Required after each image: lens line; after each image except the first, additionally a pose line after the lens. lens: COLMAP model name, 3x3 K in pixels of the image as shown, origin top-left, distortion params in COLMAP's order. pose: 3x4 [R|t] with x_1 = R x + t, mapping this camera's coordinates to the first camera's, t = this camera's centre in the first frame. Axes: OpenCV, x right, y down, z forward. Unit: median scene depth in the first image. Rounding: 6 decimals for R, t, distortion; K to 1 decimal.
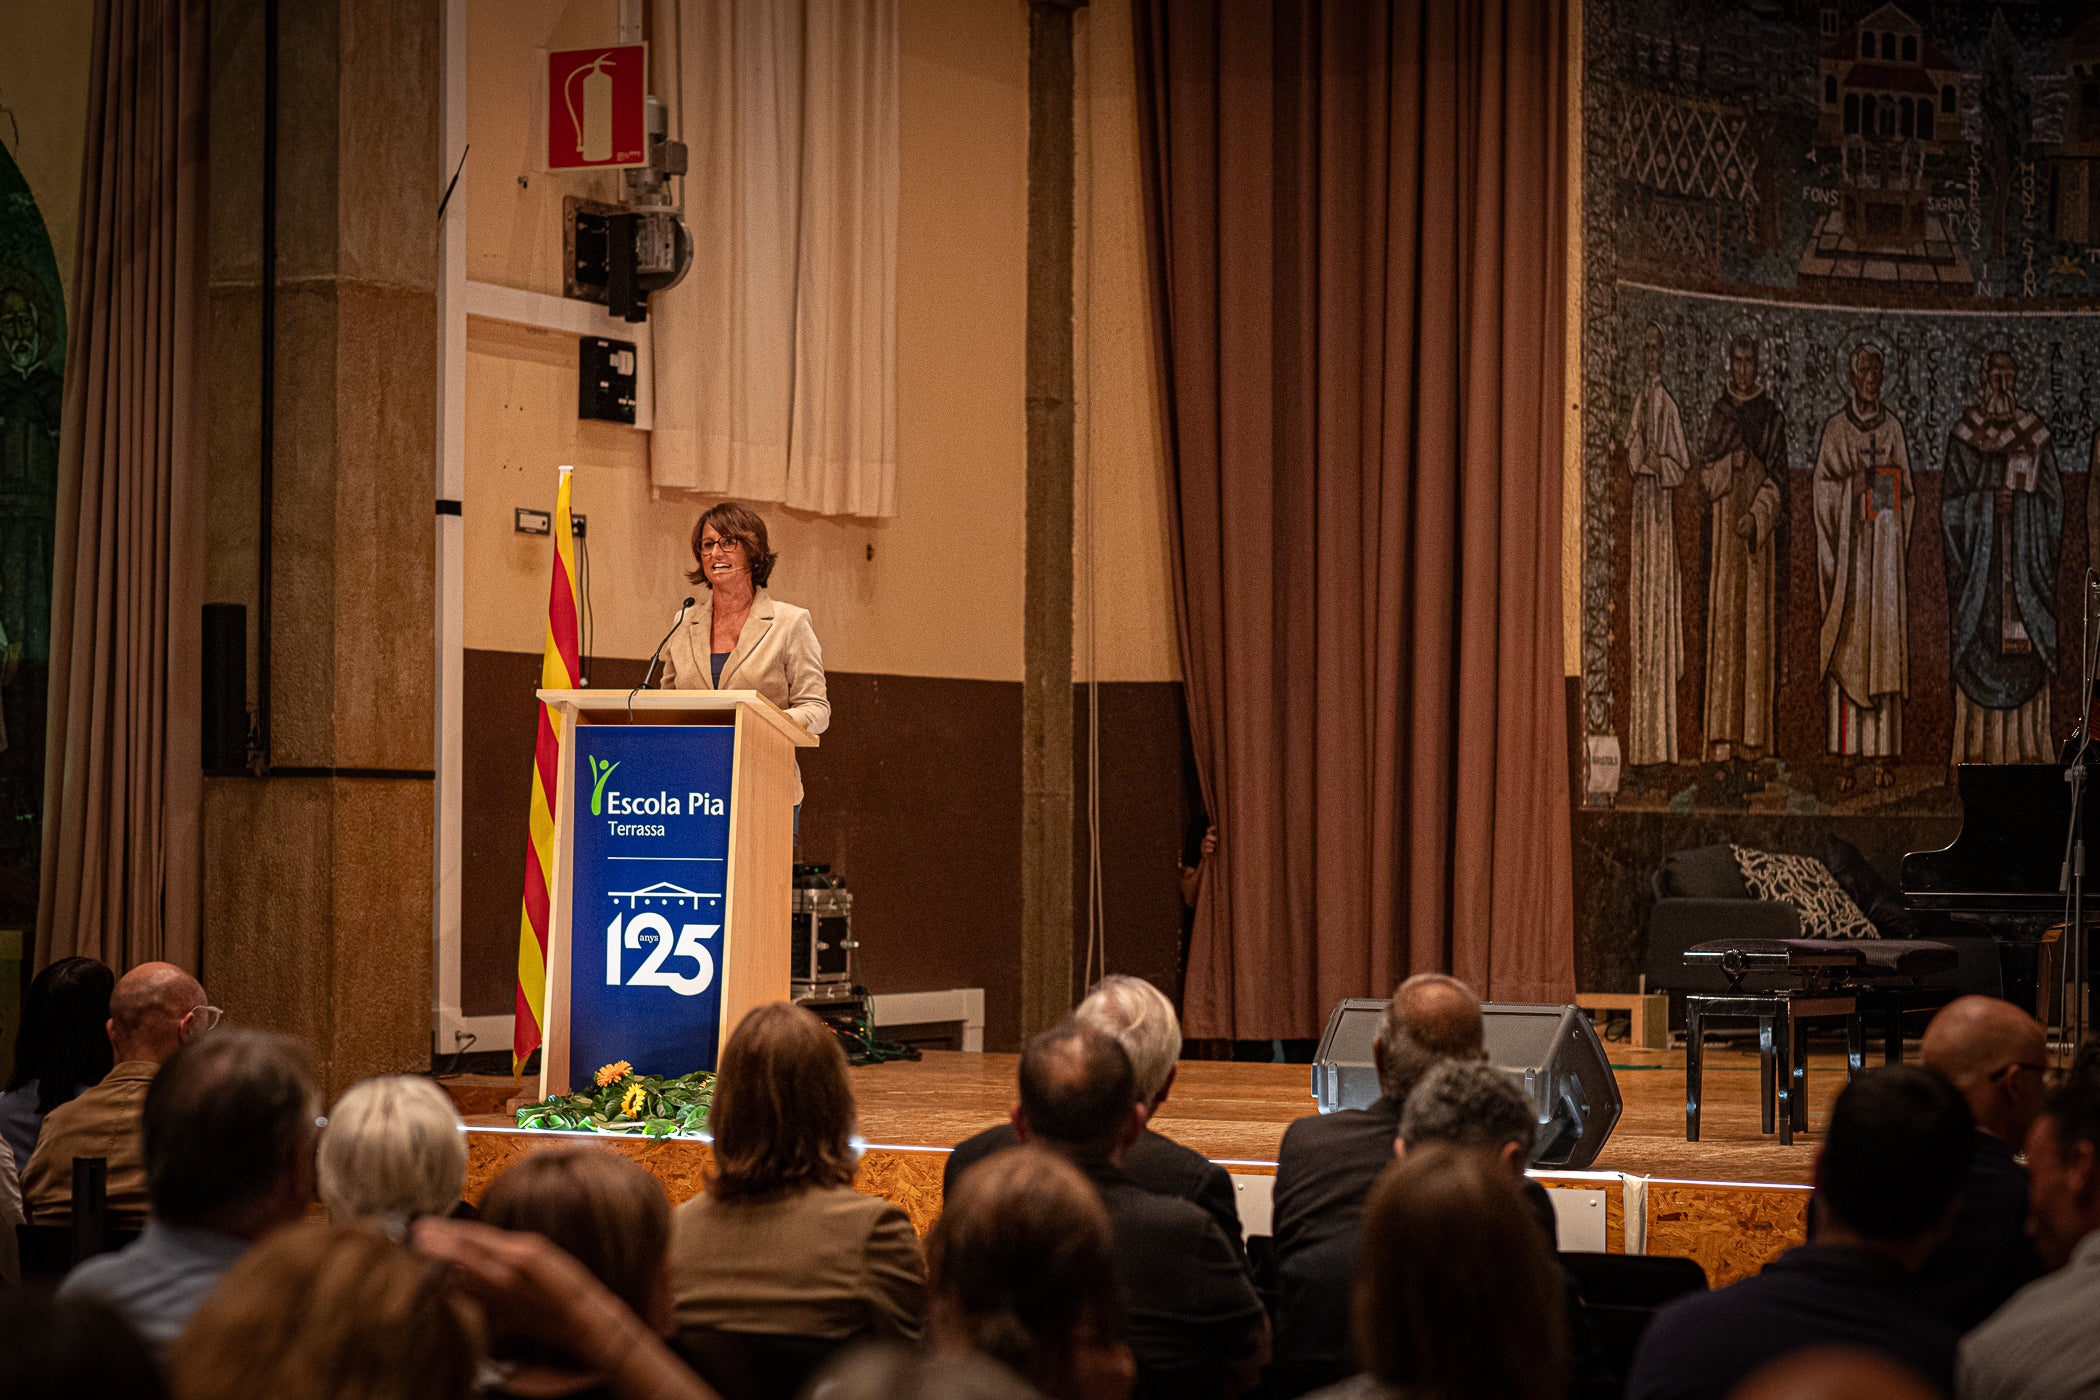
lens RADIAL K [[4902.8, 0, 1057.8], [0, 4902.8, 744.8], [0, 0, 1]] dist [0.138111, -0.371833]
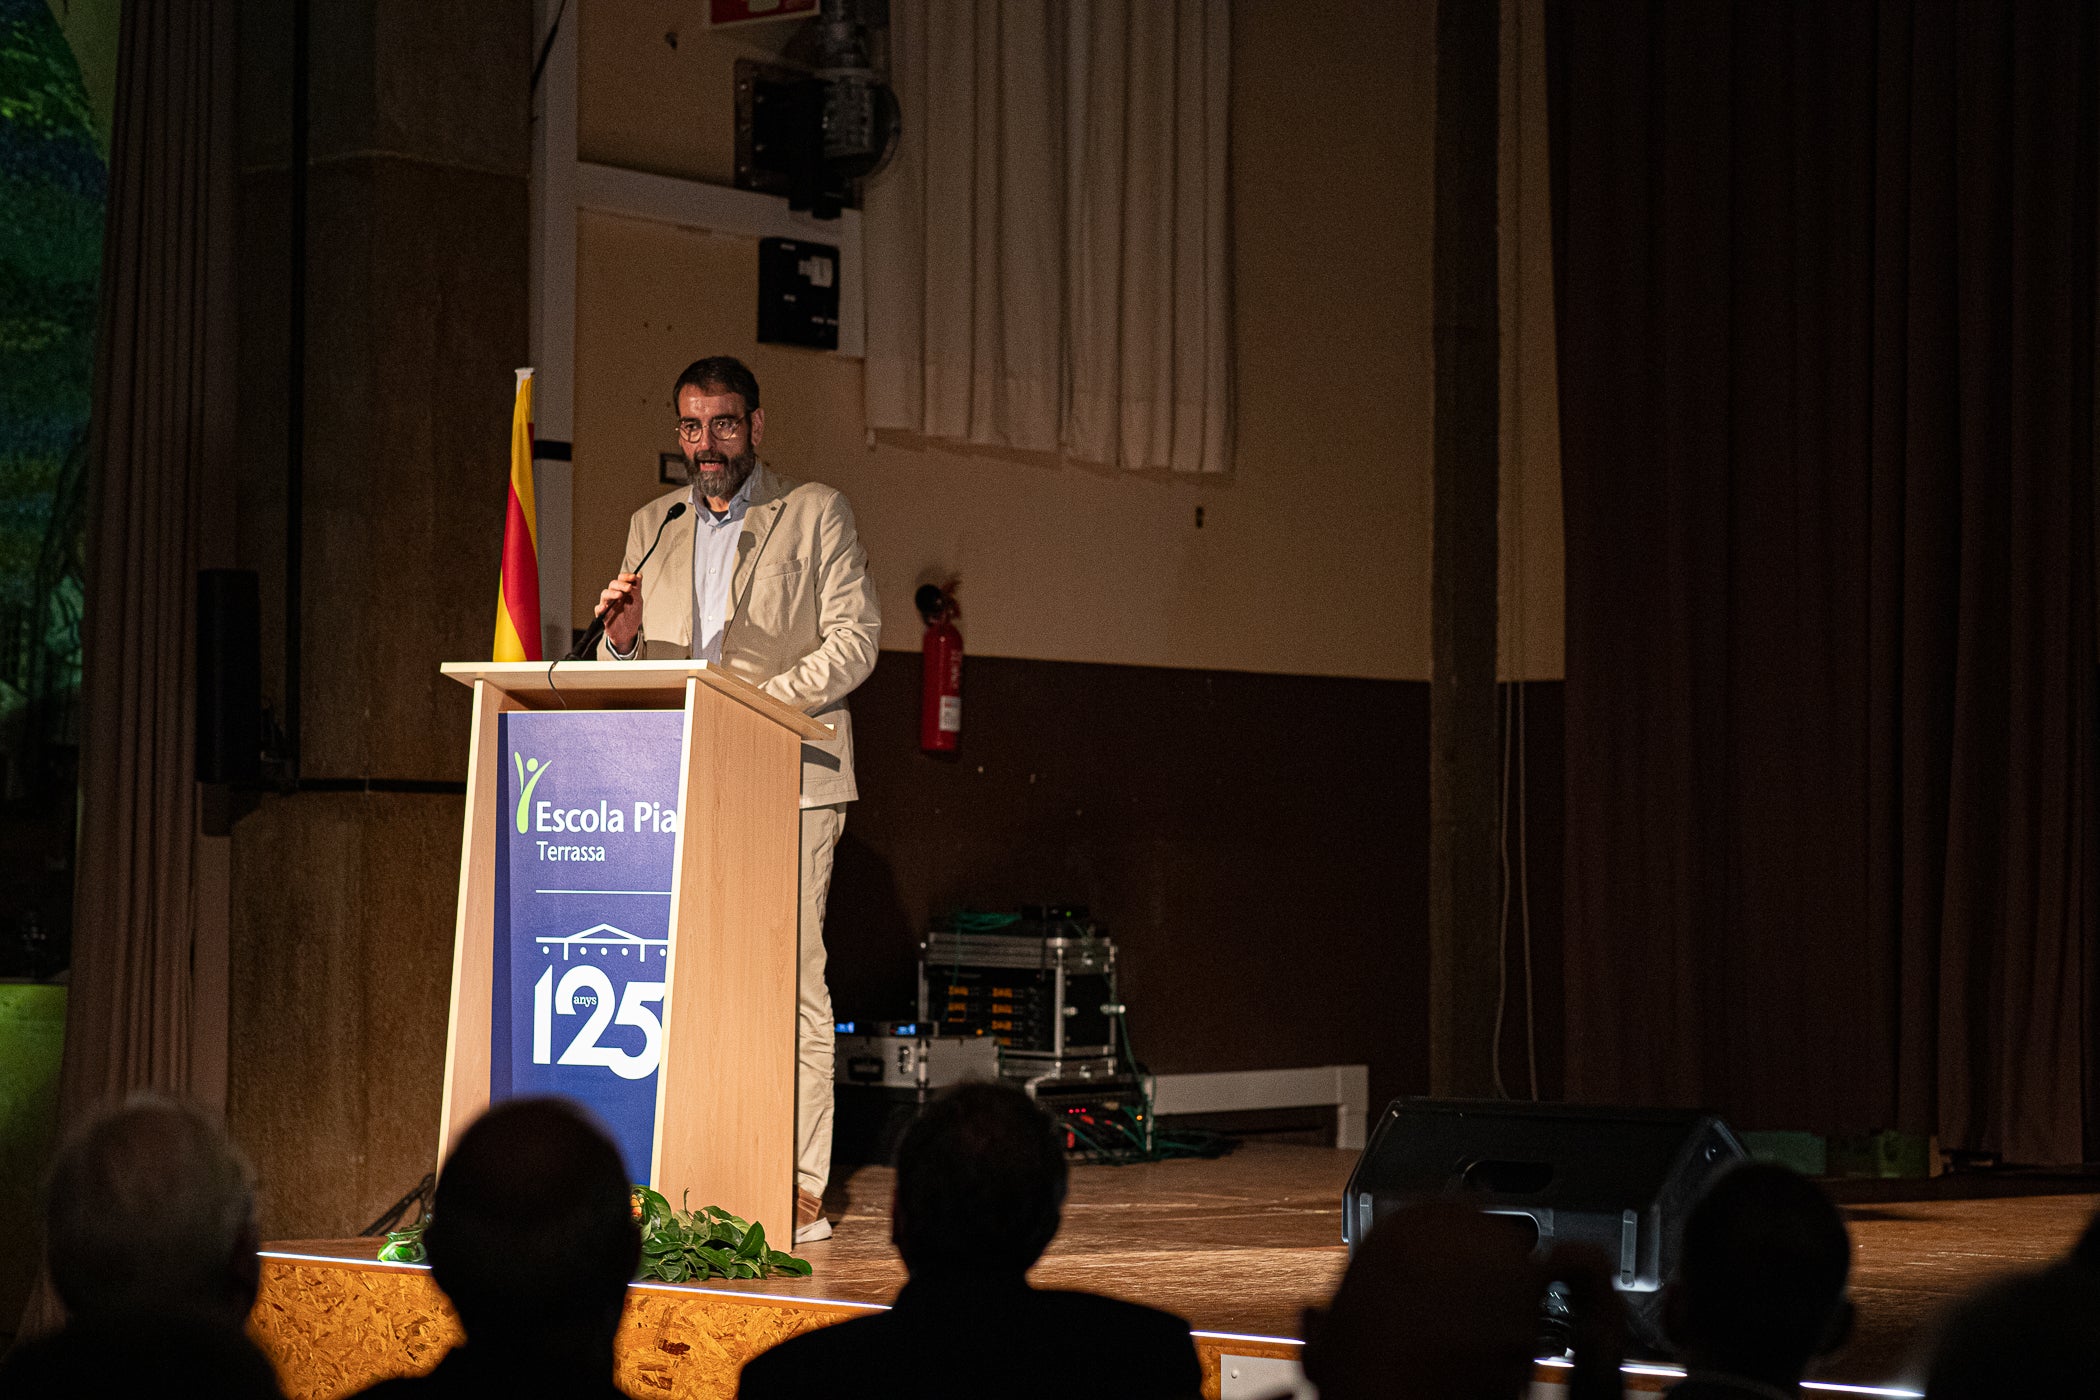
lens RADIAL K [[4902.8, 0, 1057.8], [0, 4902.8, 744.8], [0, 0, 1]] dist [0.138111, -0.371833]
pose [[0.980161, -0.004116, -0.198158, 0.093008], [0.001703, 0.999922, -0.012345, 0.007287], [0.198194, 0.011763, 0.980092, 0.206497]]
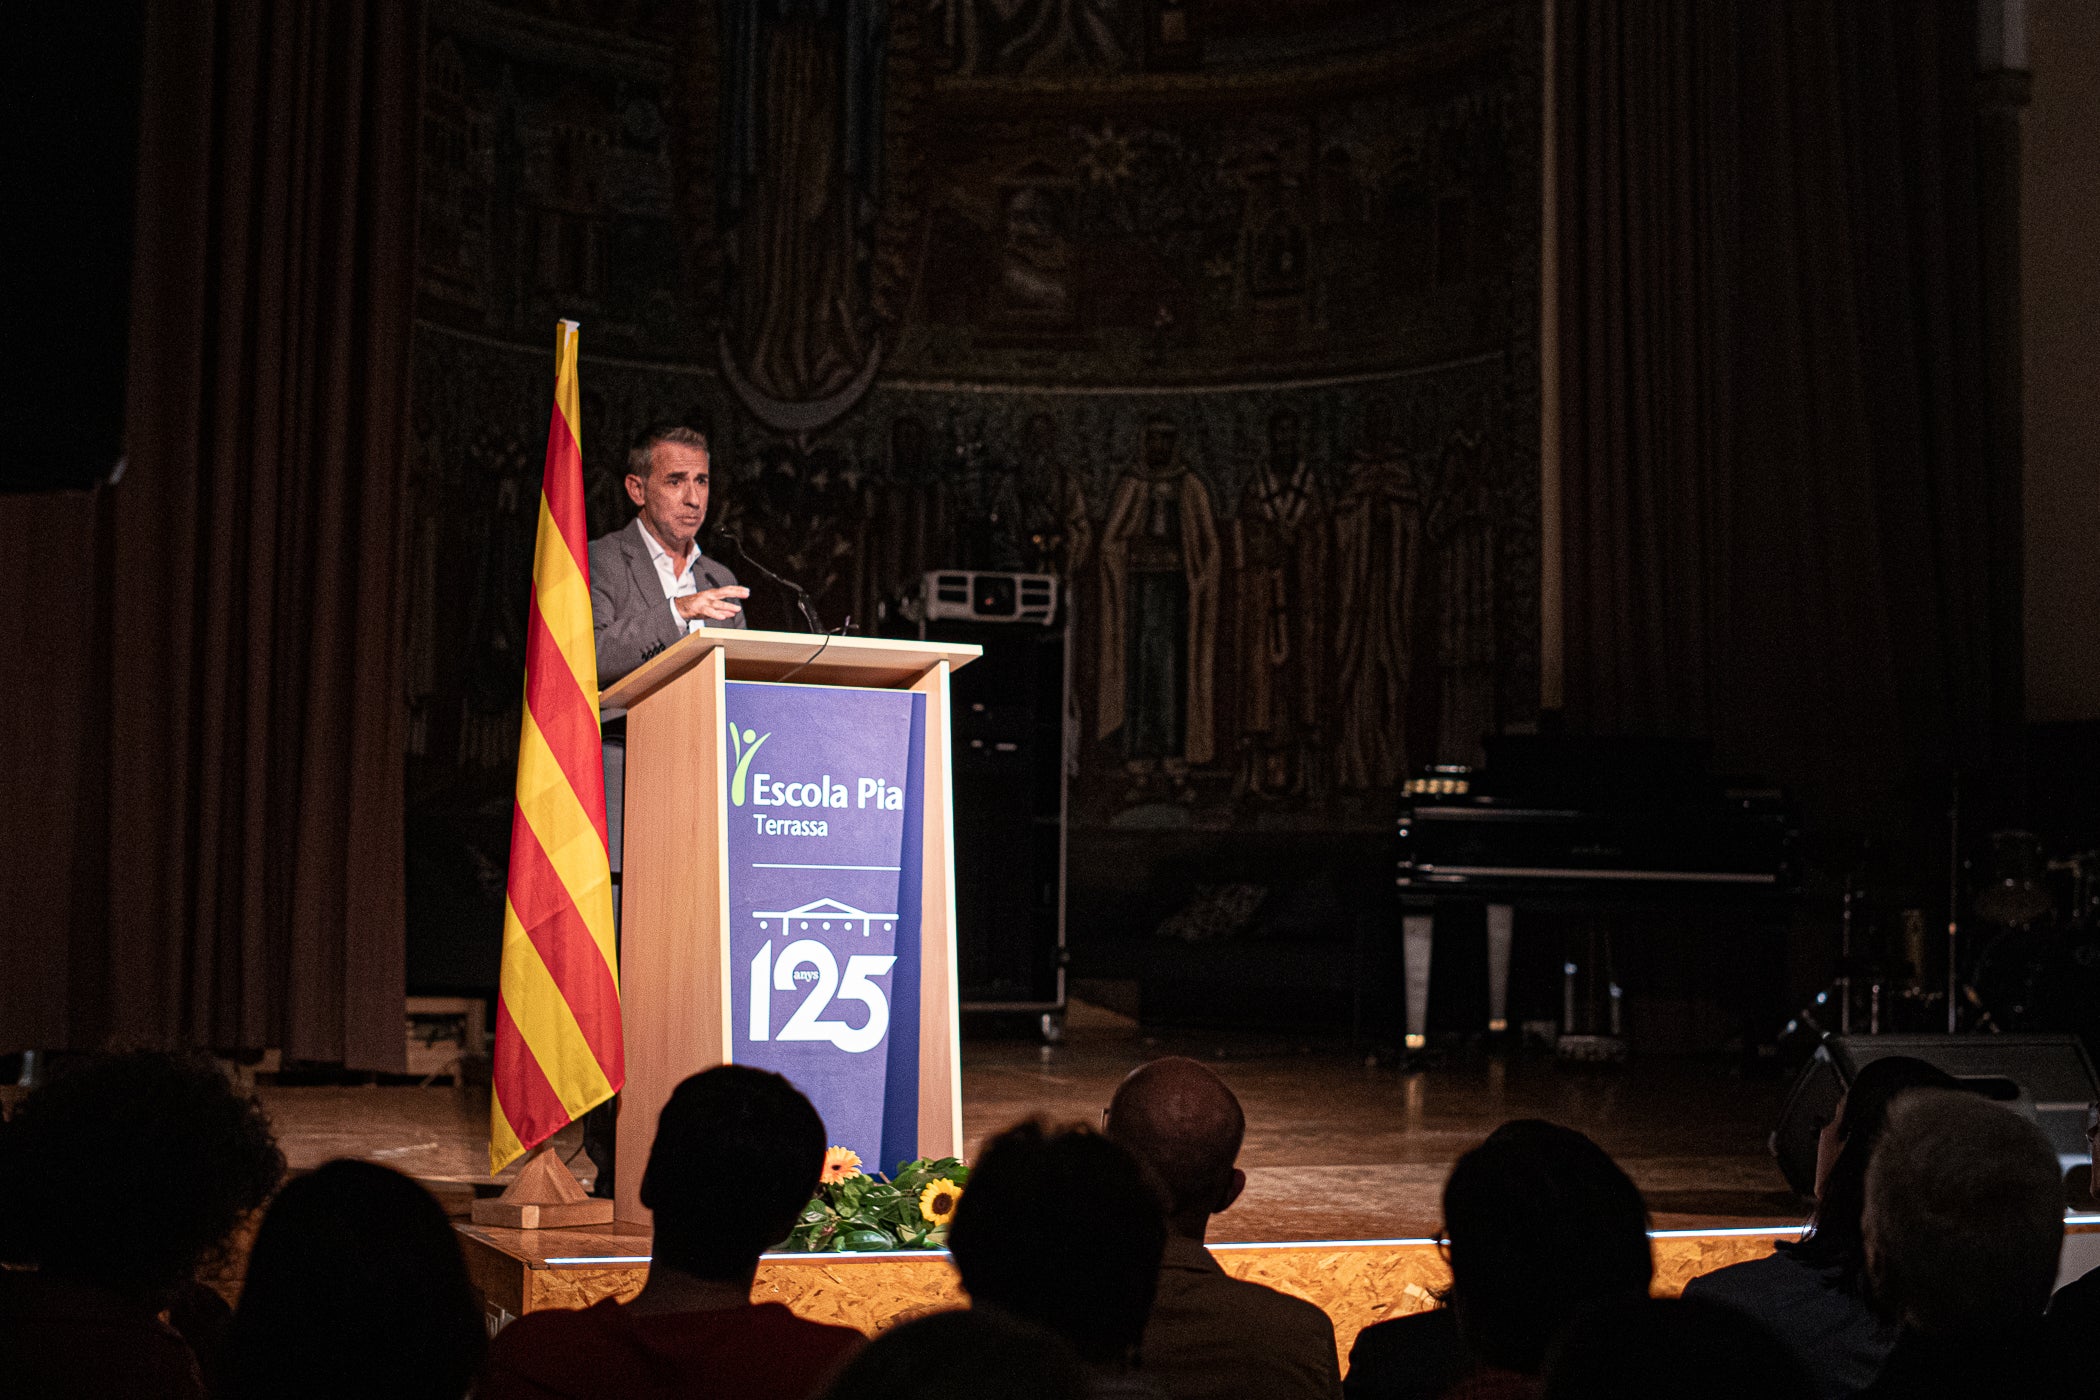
lens RADIAL K [[3492.6, 0, 1100.9], [0, 3492.6, 644.4], [0, 0, 1]] dist [-0.100640, -0.020776]
pose [[0.619447, 0.055540, 0.783071, -0.329024], [-0.030305, 0.998442, -0.046843, 0.009237], [-0.784453, 0.005286, 0.620166, 0.452549]]
